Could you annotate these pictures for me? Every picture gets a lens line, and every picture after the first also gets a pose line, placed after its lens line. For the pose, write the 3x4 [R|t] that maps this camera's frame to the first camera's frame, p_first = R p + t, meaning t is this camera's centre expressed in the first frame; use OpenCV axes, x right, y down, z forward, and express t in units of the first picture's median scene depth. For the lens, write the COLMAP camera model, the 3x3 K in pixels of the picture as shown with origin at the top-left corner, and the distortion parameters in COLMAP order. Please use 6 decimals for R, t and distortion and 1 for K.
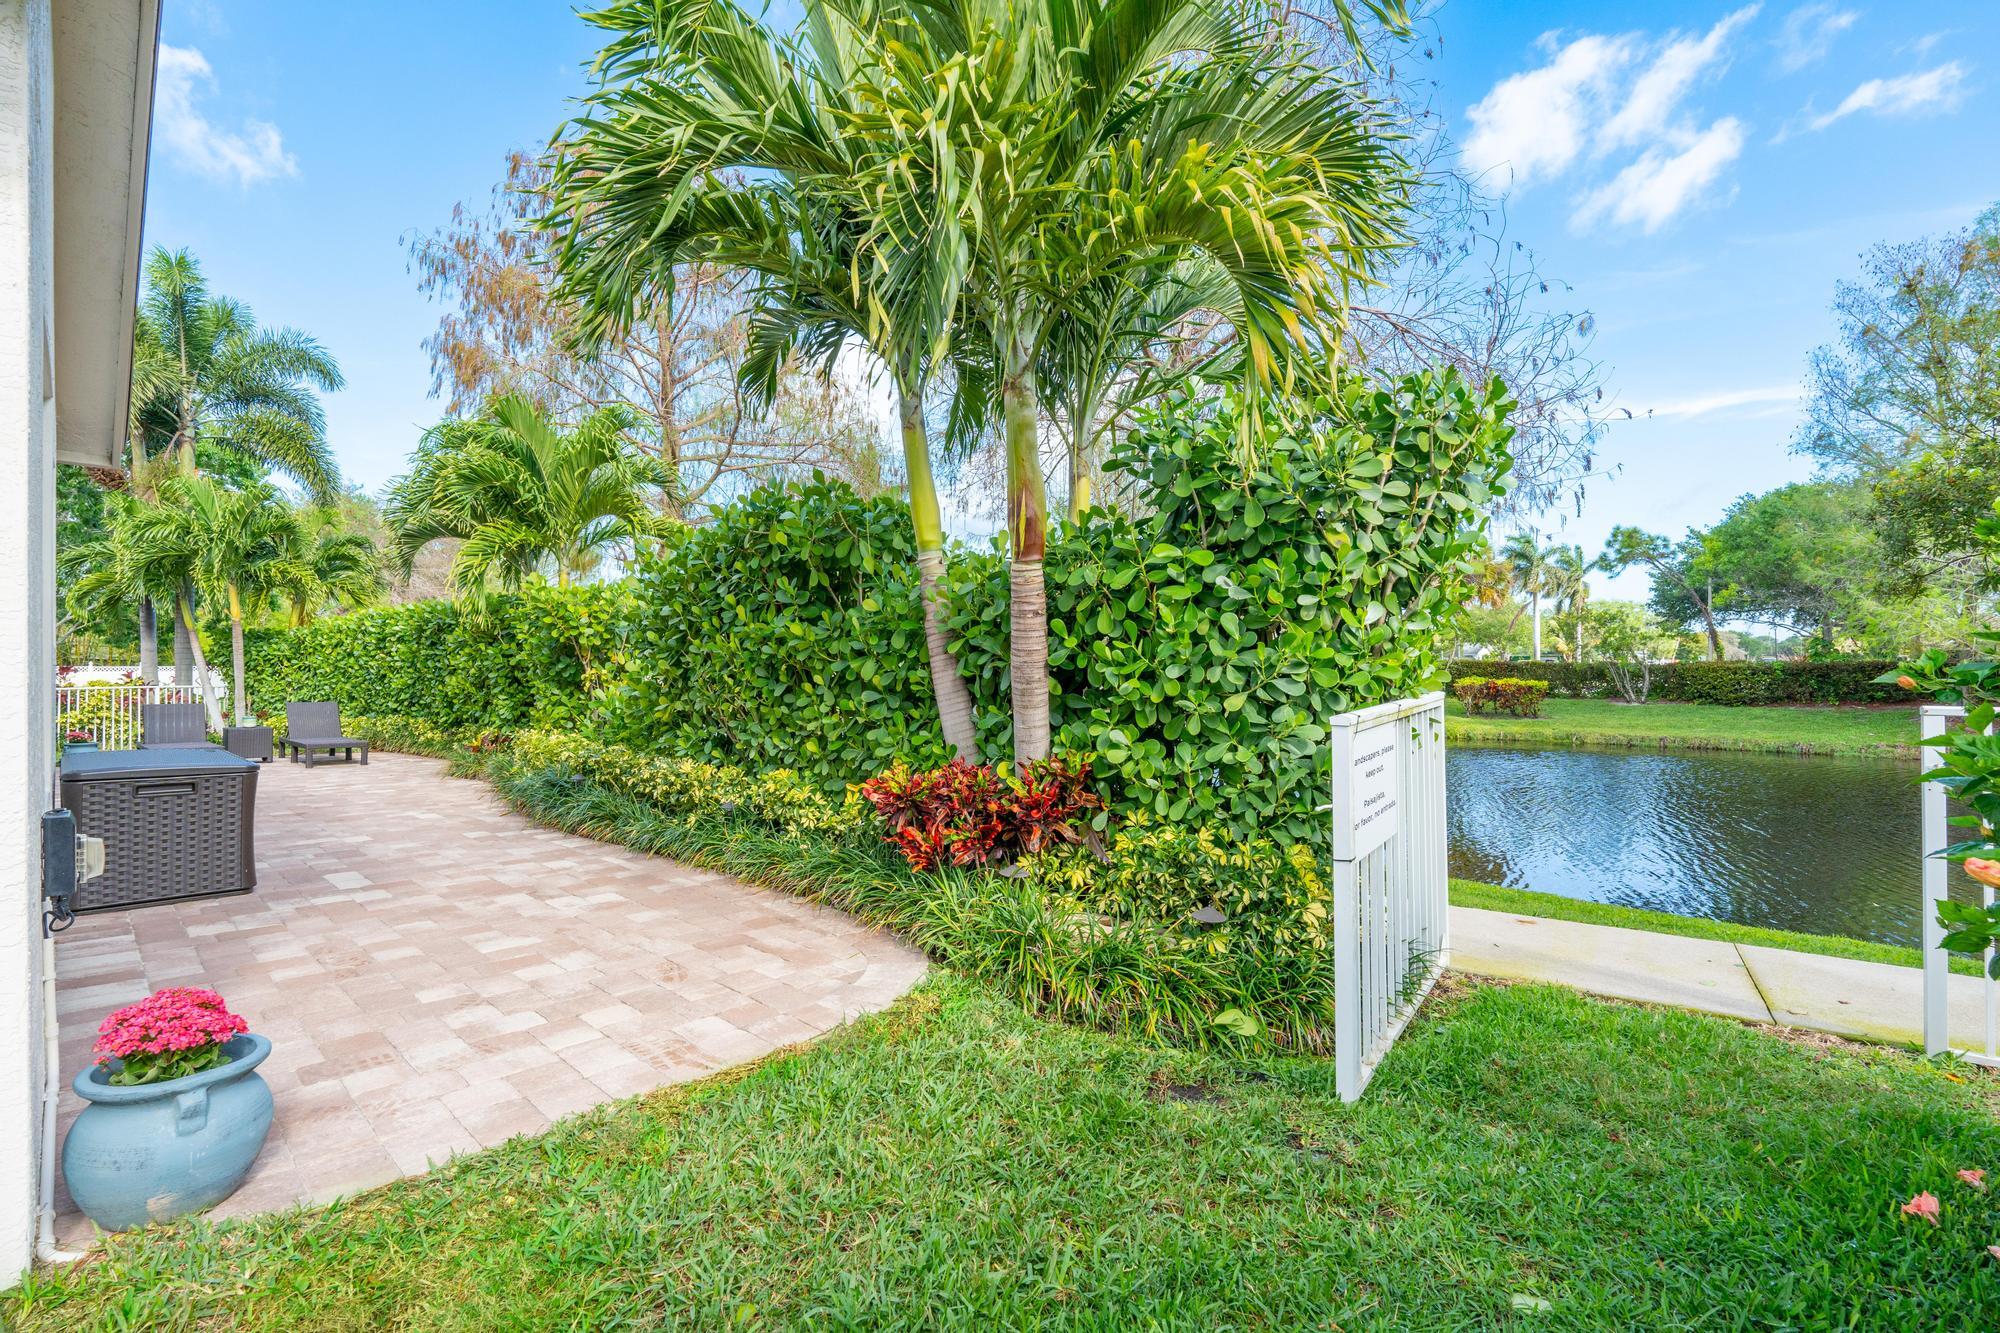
lens RADIAL K [[886.8, 0, 1001.4], [0, 886.8, 665.8], [0, 0, 1]] dist [-0.004974, -0.001285]
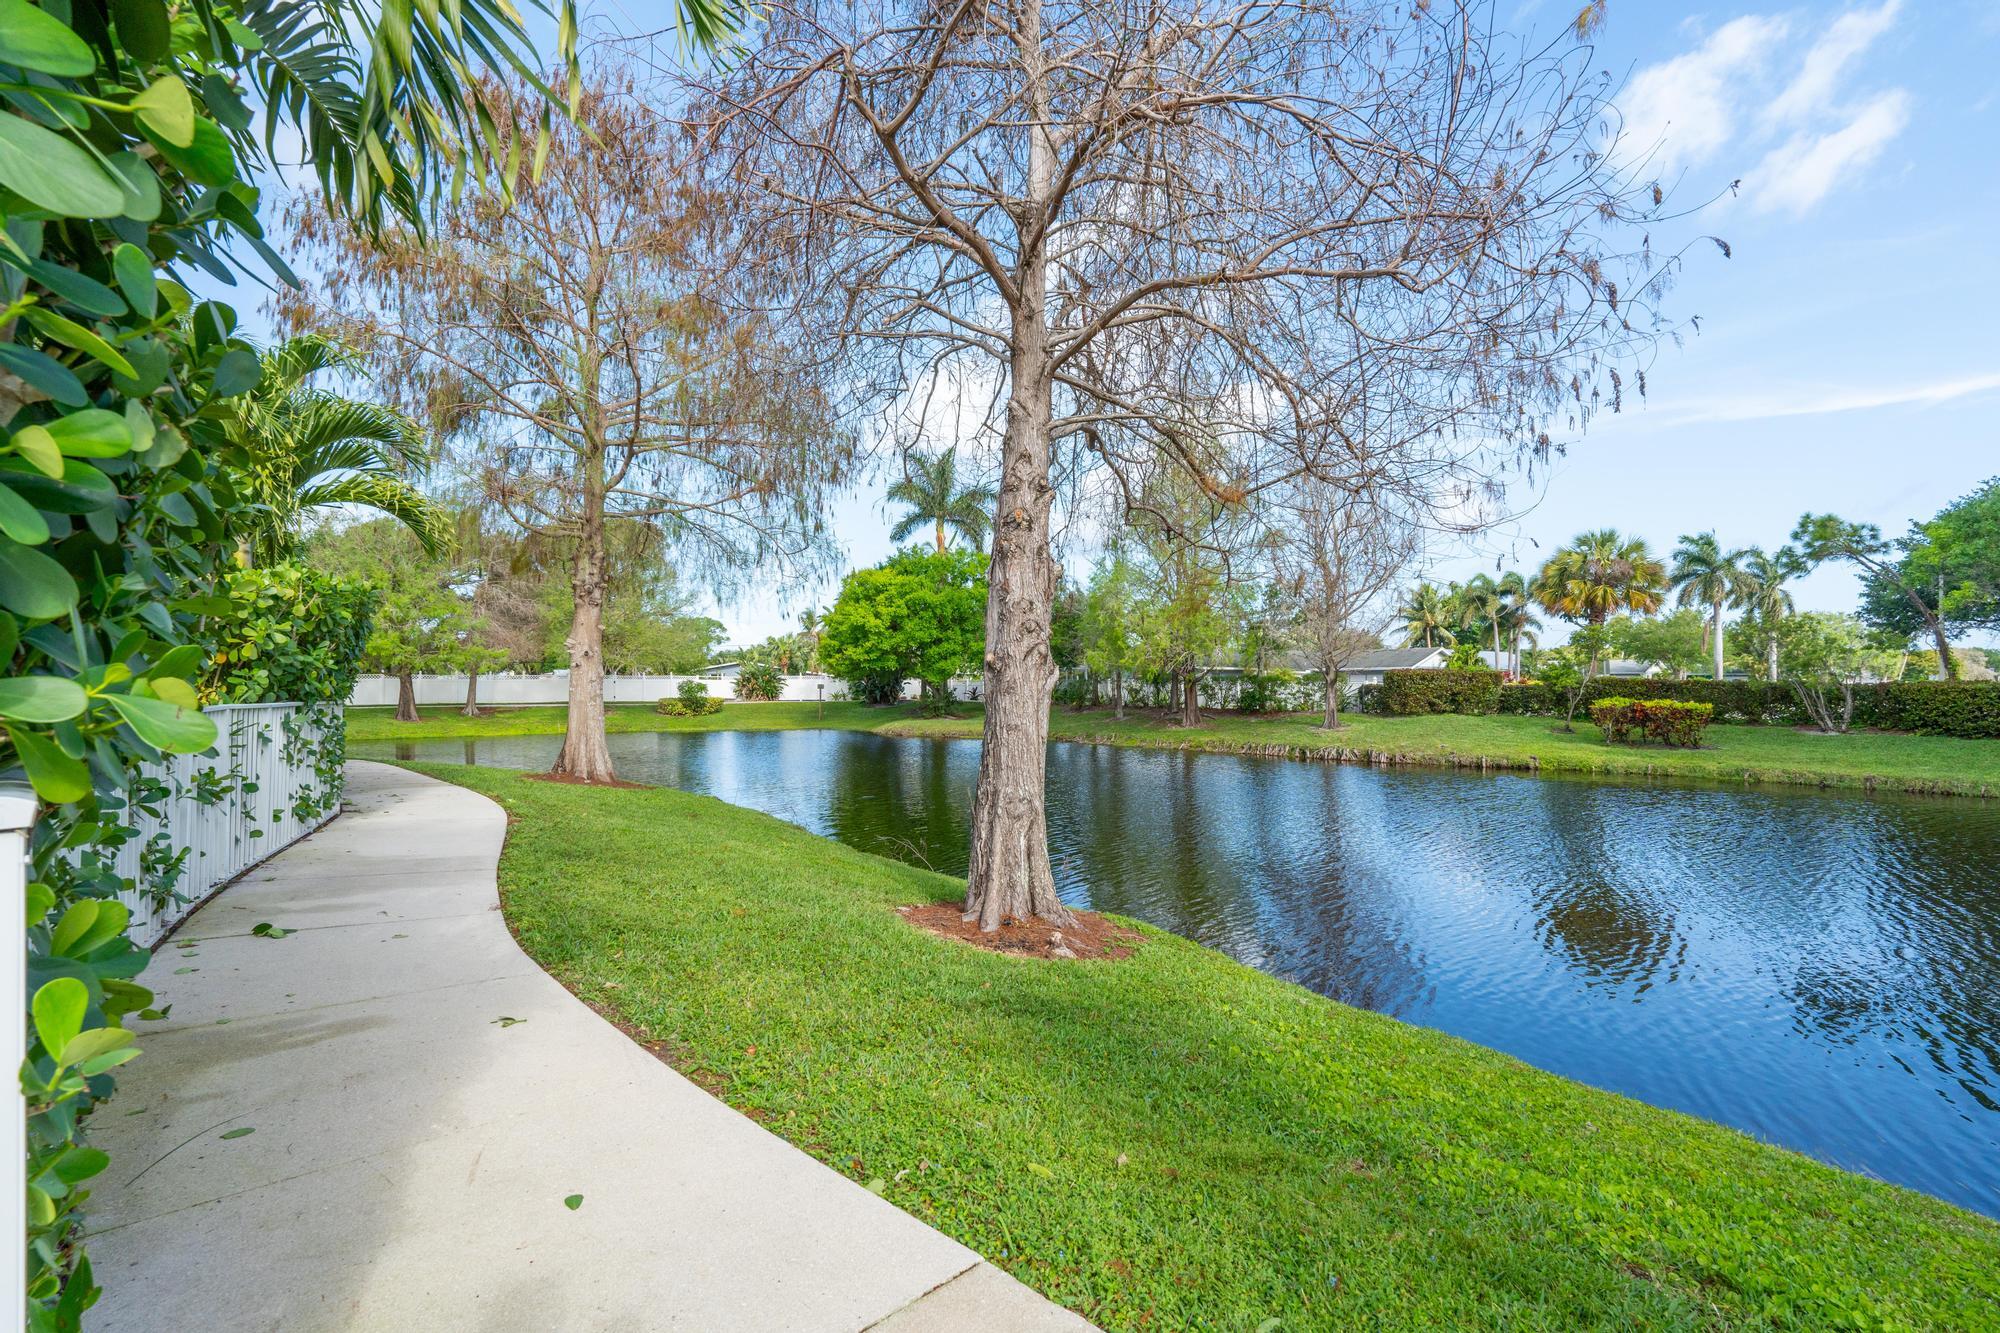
lens RADIAL K [[886.8, 0, 996.3], [0, 886.8, 663.9], [0, 0, 1]] dist [-0.004974, -0.001285]
pose [[0.988900, 0.005542, -0.148477, 0.184022], [-0.008269, 0.999808, -0.017751, 0.000946], [0.148350, 0.018782, 0.988757, 0.205681]]
